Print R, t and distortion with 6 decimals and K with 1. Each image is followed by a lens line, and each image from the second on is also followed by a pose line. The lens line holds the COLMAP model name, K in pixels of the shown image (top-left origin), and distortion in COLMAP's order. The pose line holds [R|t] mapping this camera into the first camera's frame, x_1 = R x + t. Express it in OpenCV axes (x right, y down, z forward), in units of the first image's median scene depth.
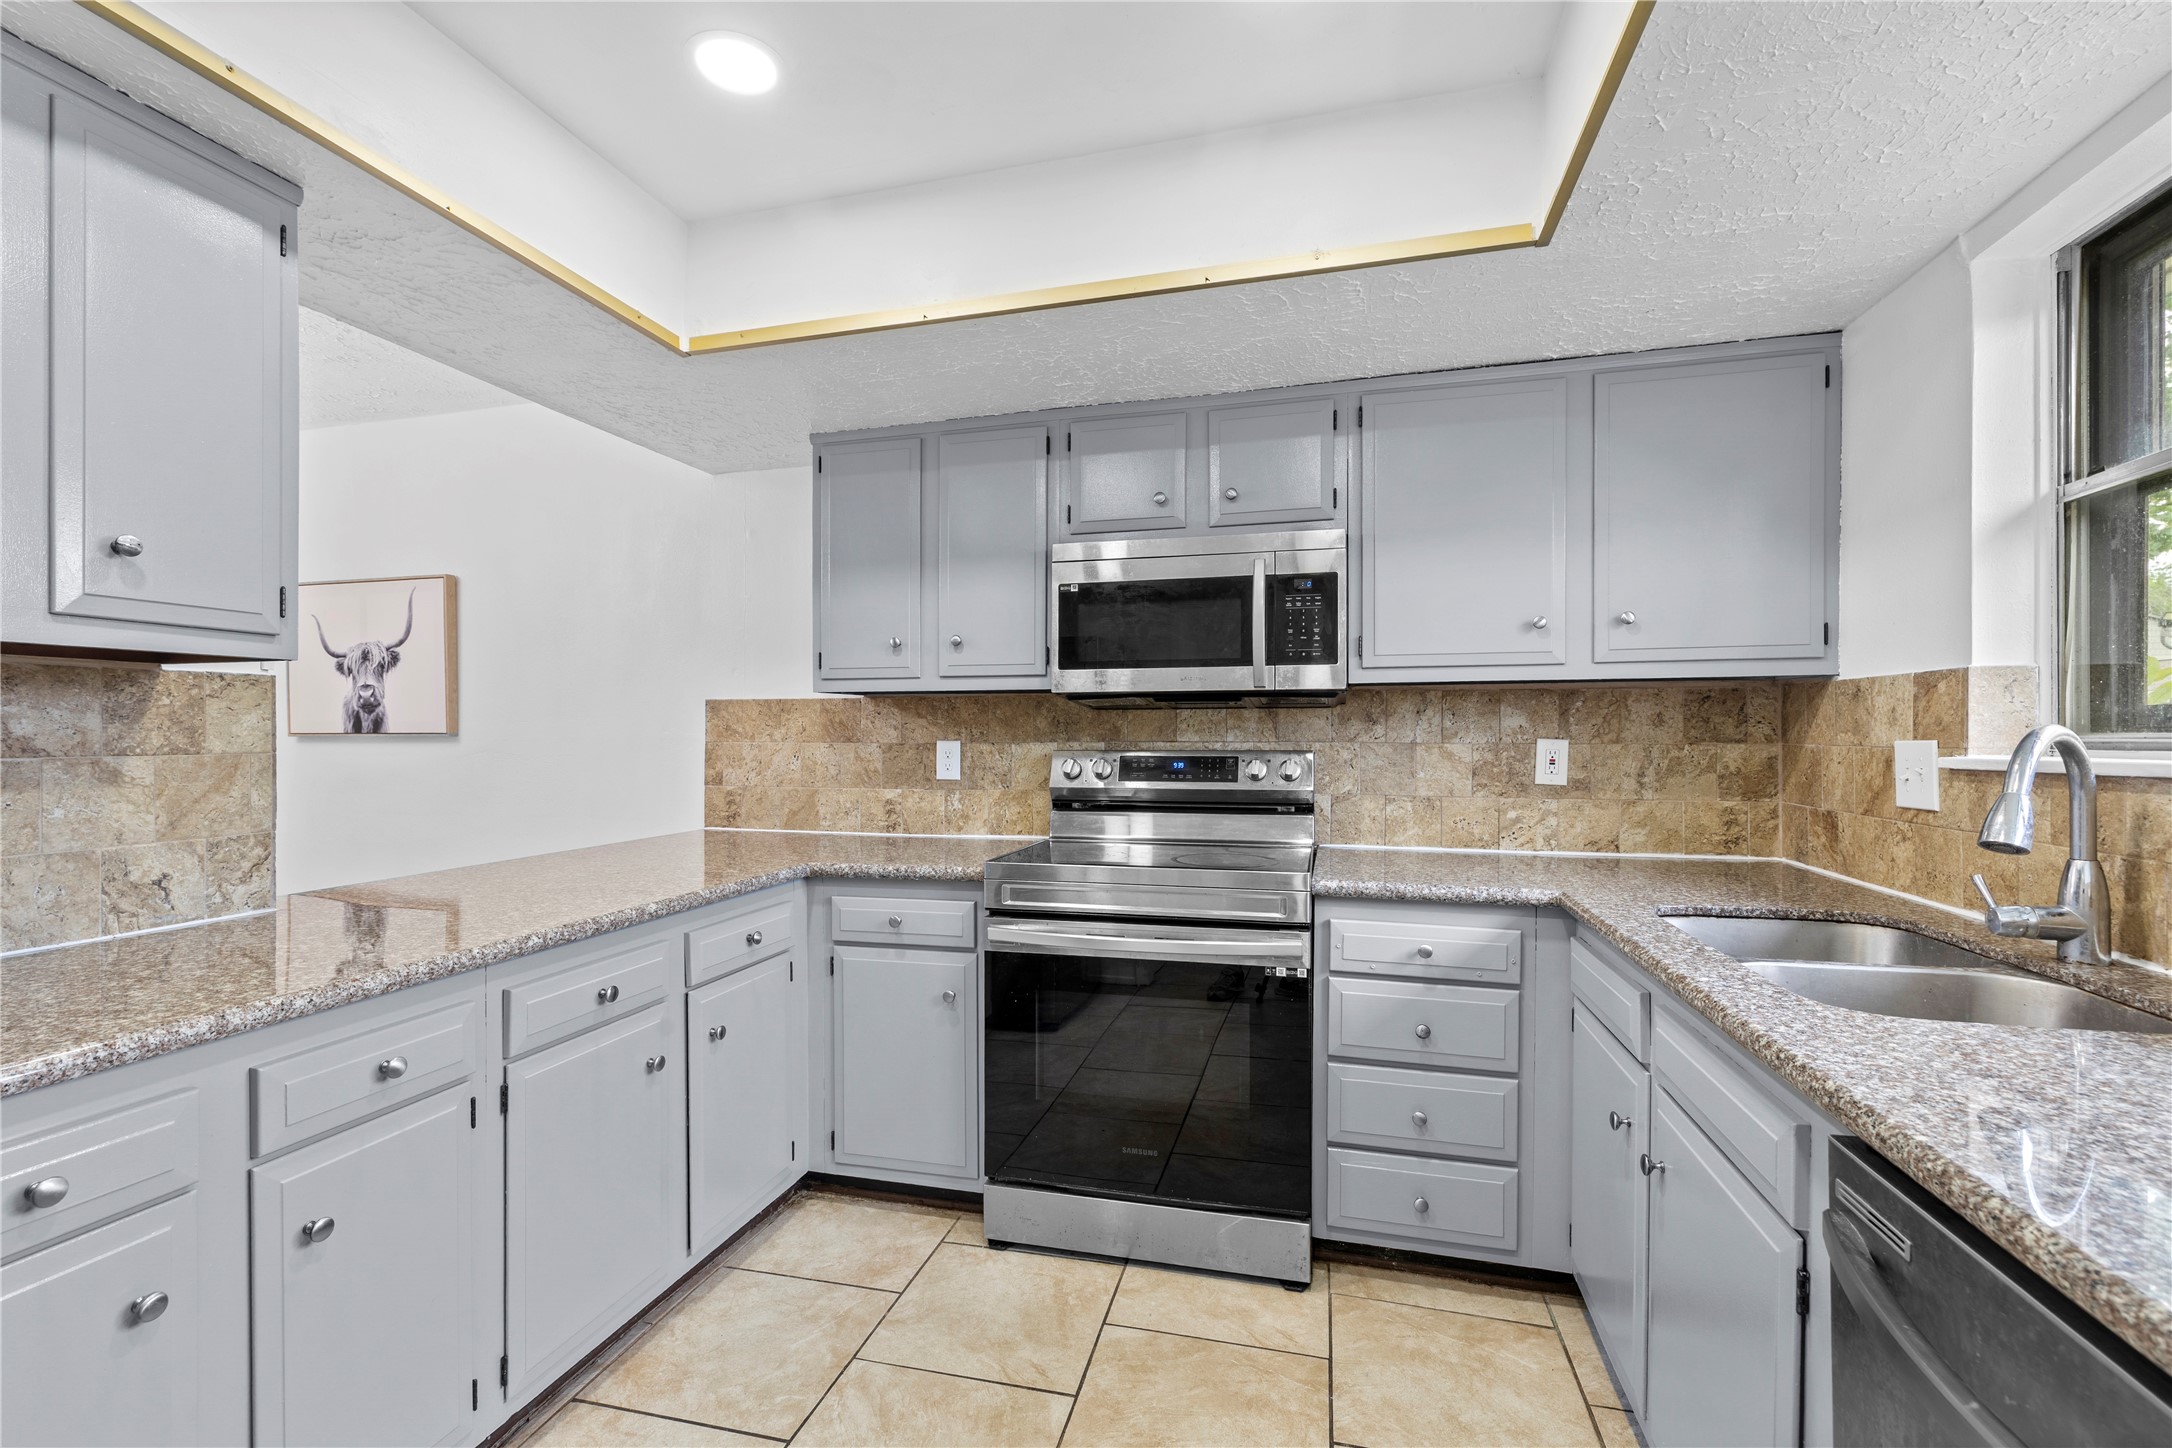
lens RADIAL K [[917.9, 0, 1107.9], [0, 917.9, 734.7], [0, 0, 1]] dist [-0.000090, 0.002234]
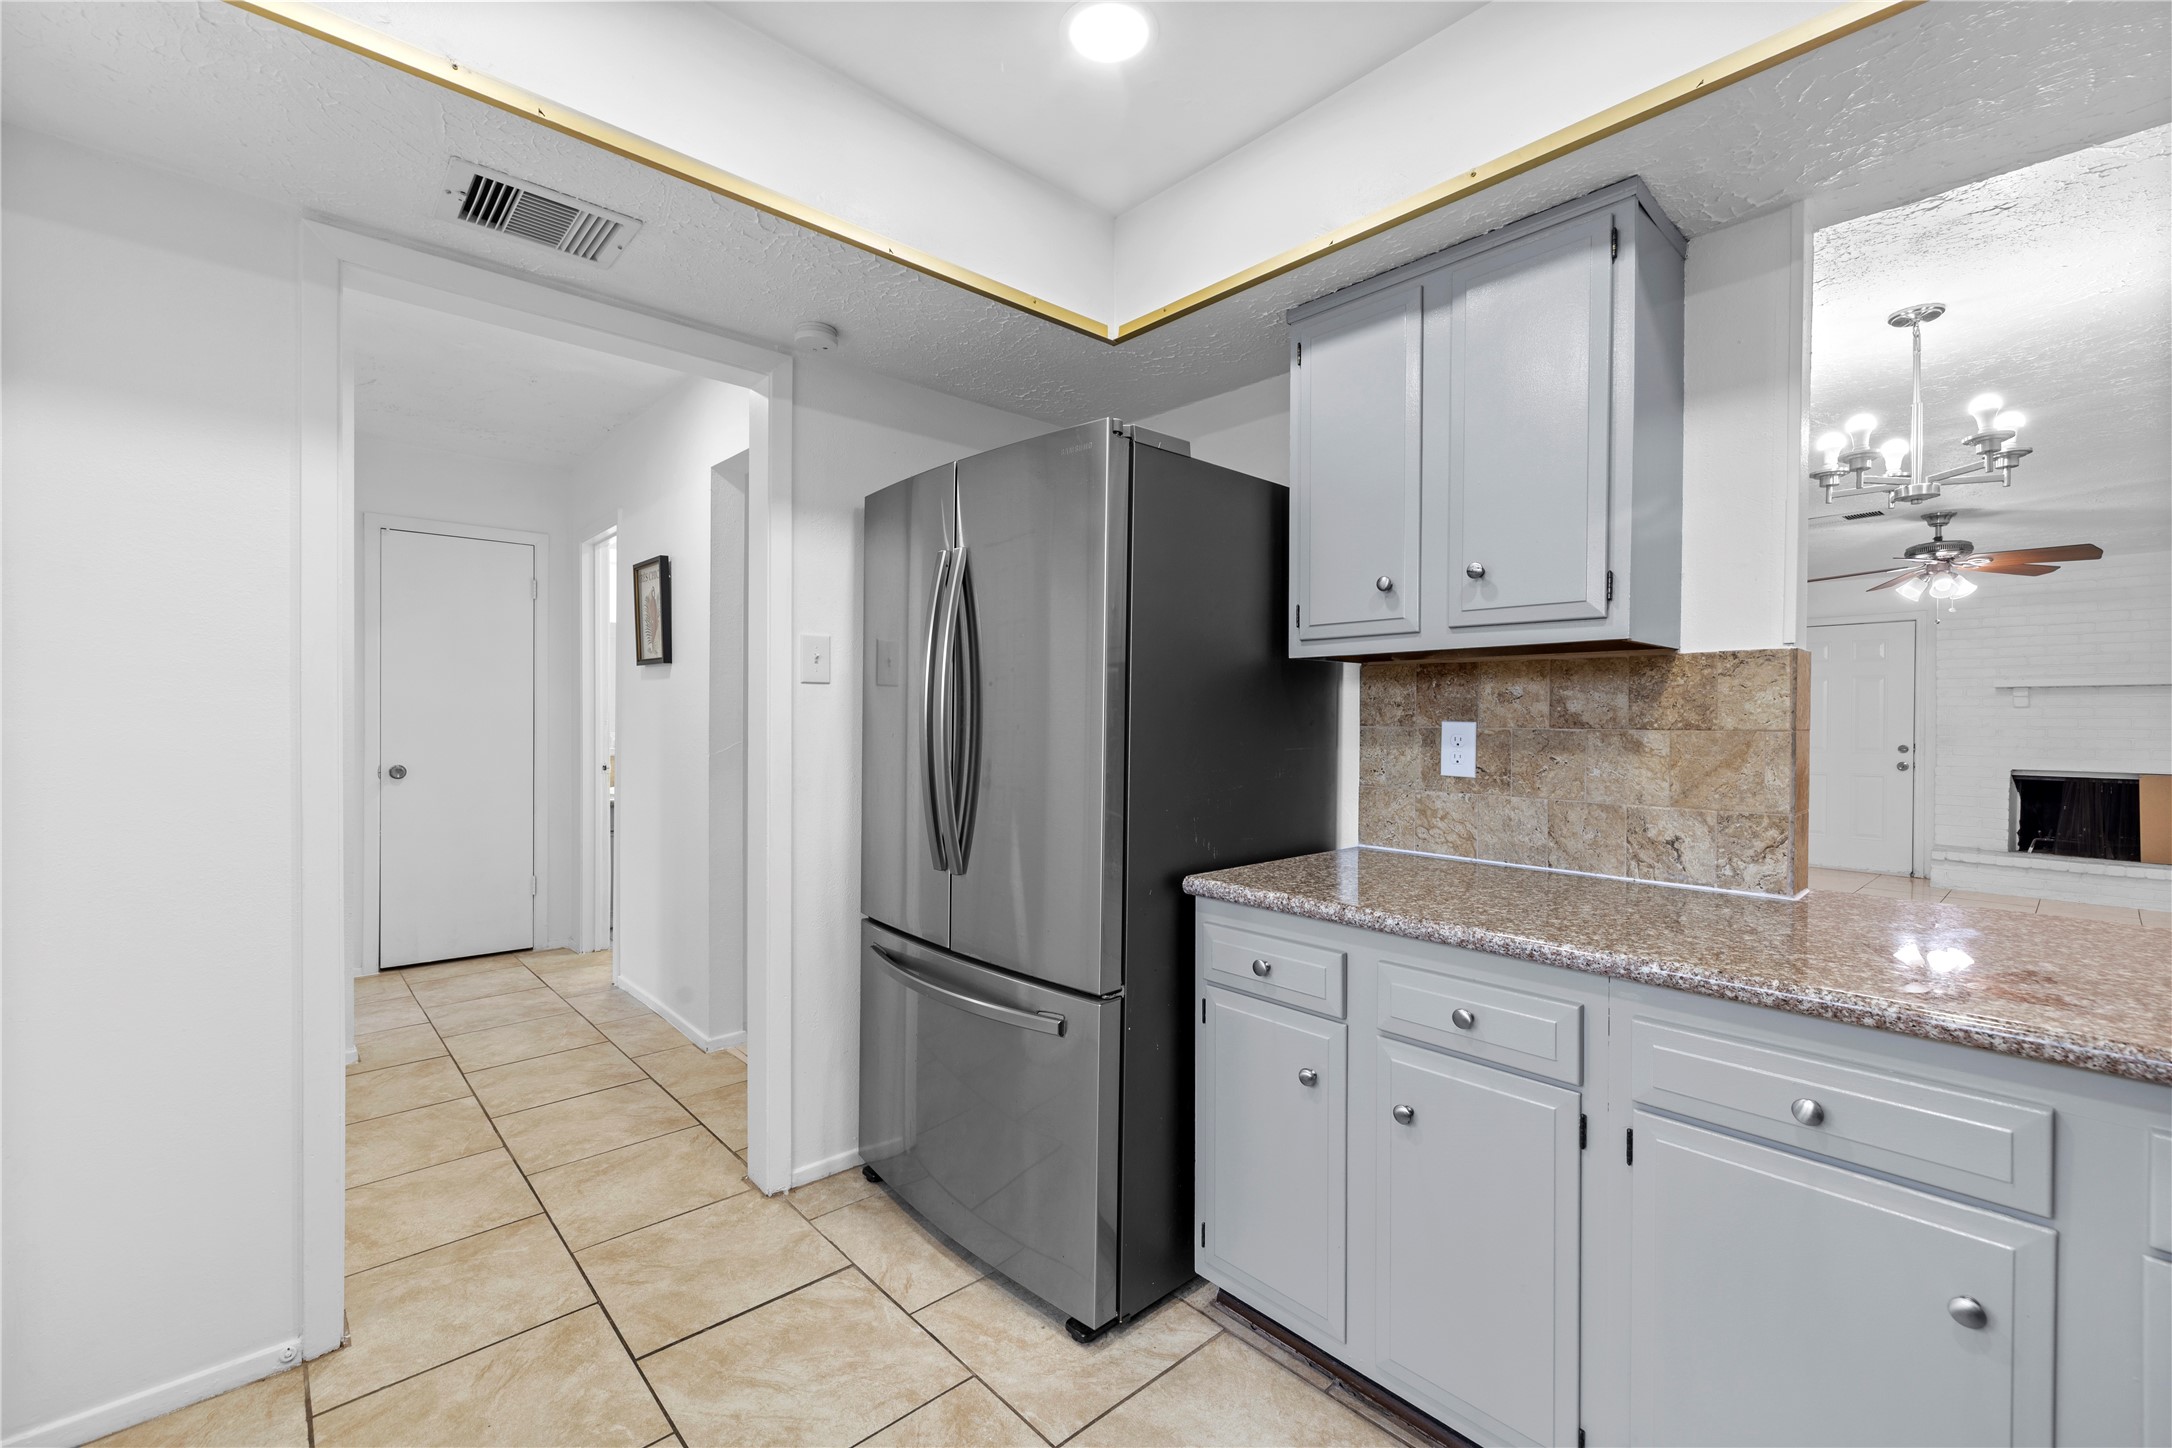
lens RADIAL K [[917.9, 0, 1091.6], [0, 917.9, 721.7], [0, 0, 1]] dist [-0.000090, 0.002234]
pose [[-0.543432, 0.002138, -0.839451, 0.280627], [-0.007564, 0.999944, 0.007443, 0.008481], [0.839419, 0.010394, -0.543385, 0.952943]]
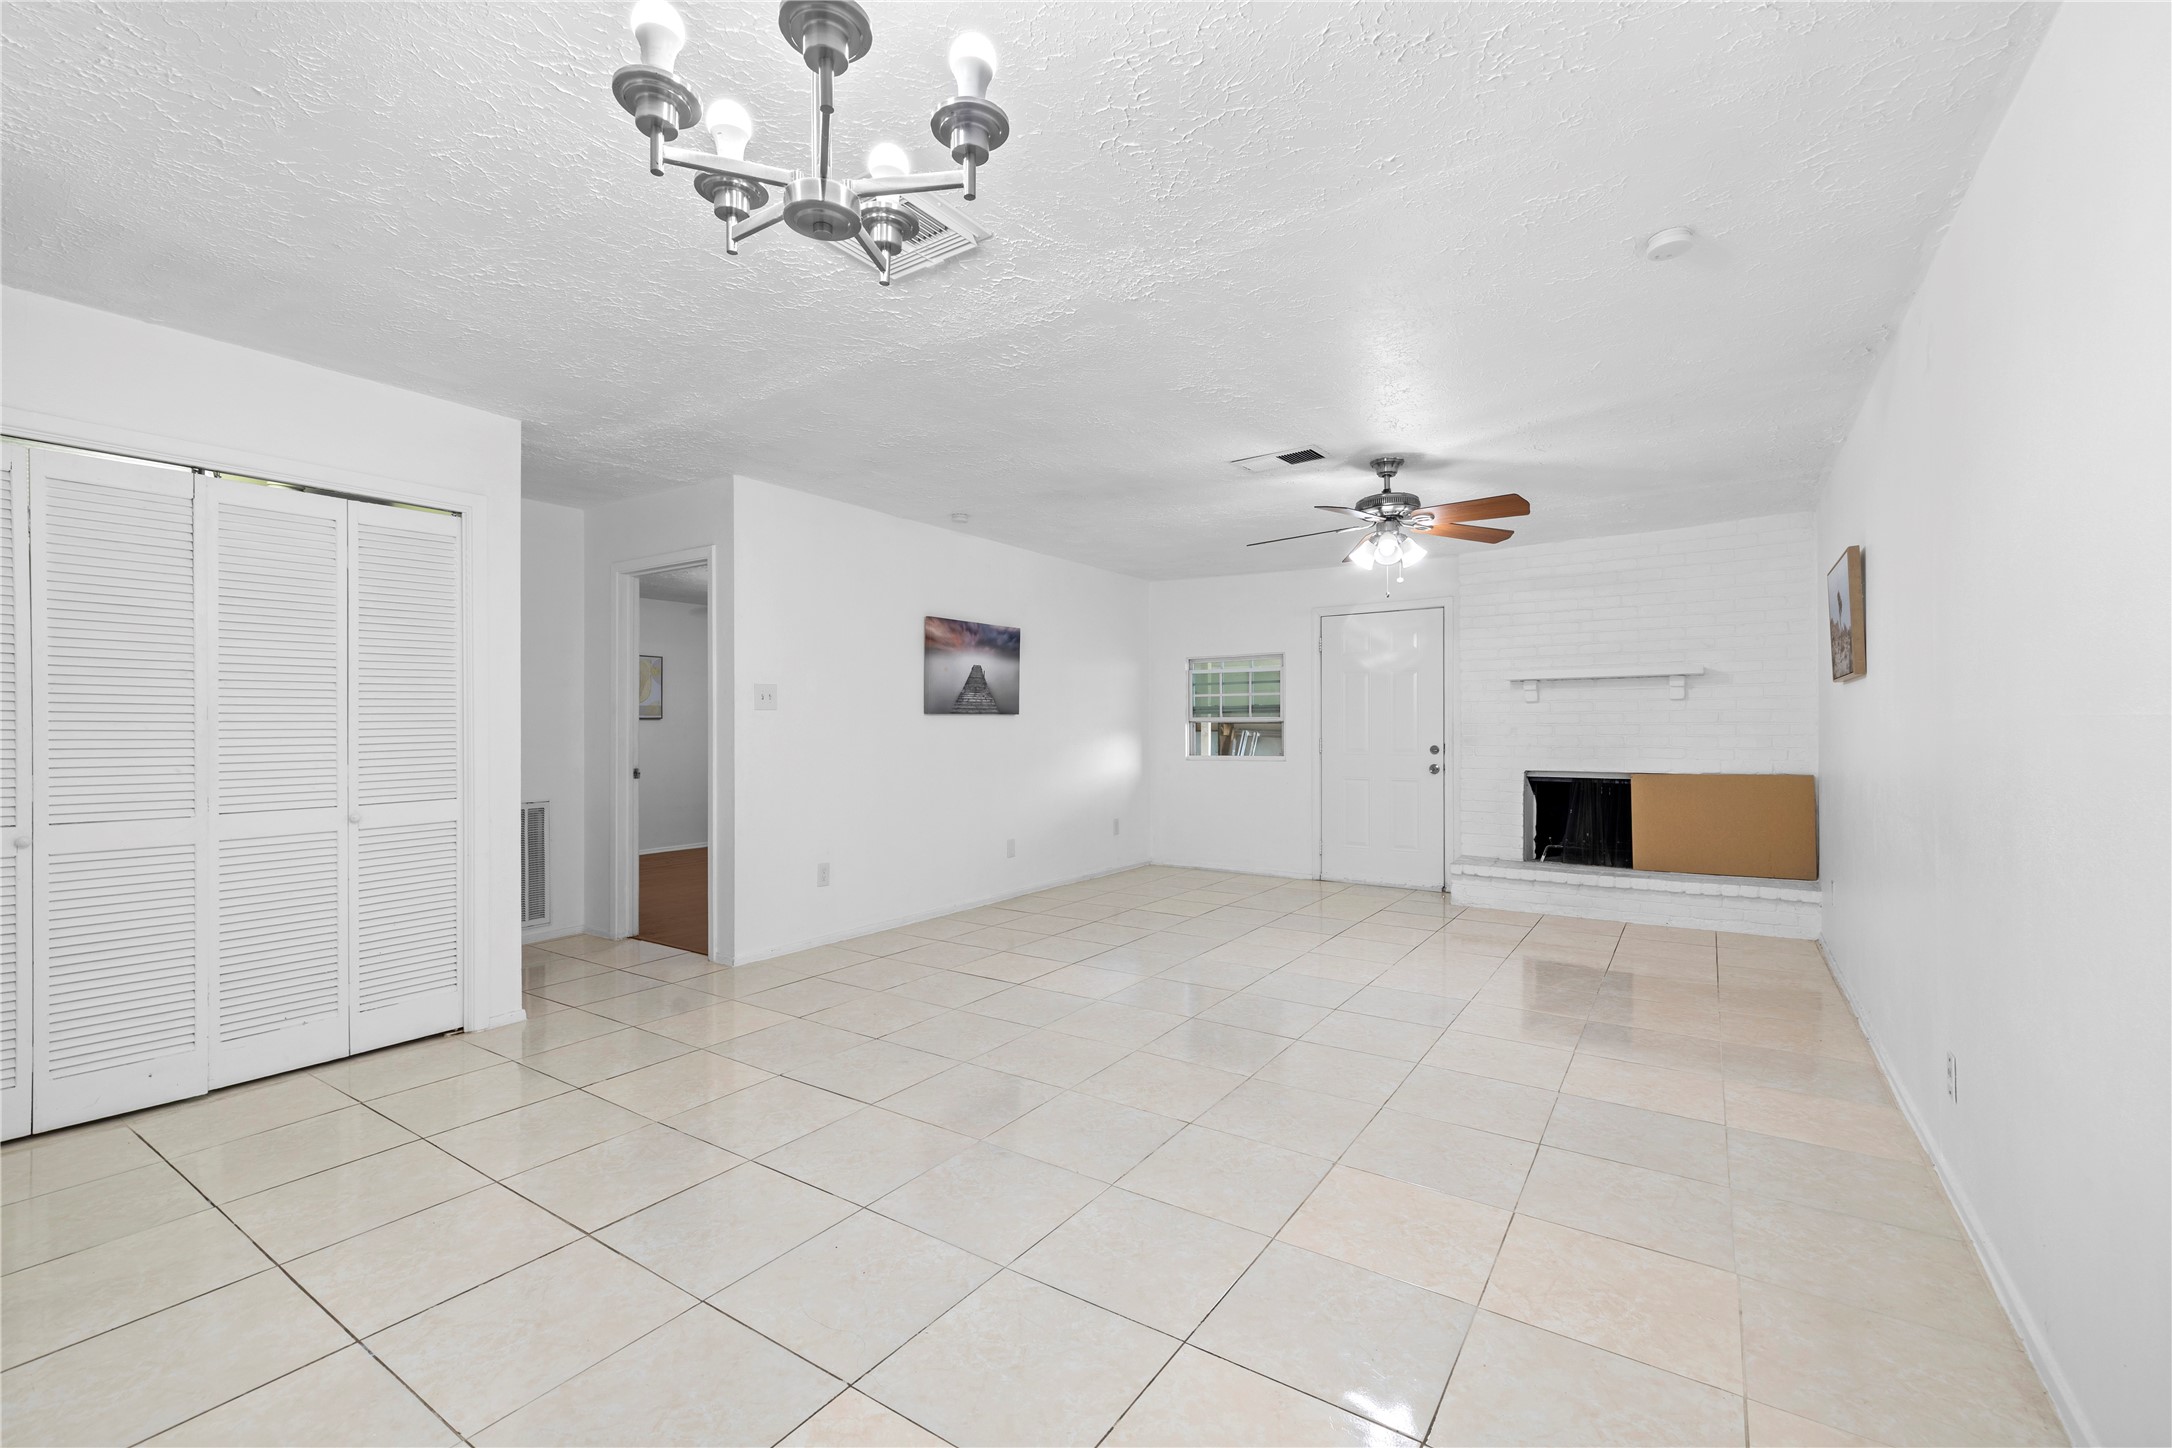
lens RADIAL K [[917.9, 0, 1088.7], [0, 917.9, 728.4], [0, 0, 1]] dist [-0.000090, 0.002234]
pose [[-0.337215, 0.007462, -0.941398, -1.368209], [0.002901, 0.999972, 0.006887, 0.019523], [0.941423, -0.000409, -0.337227, 1.800138]]
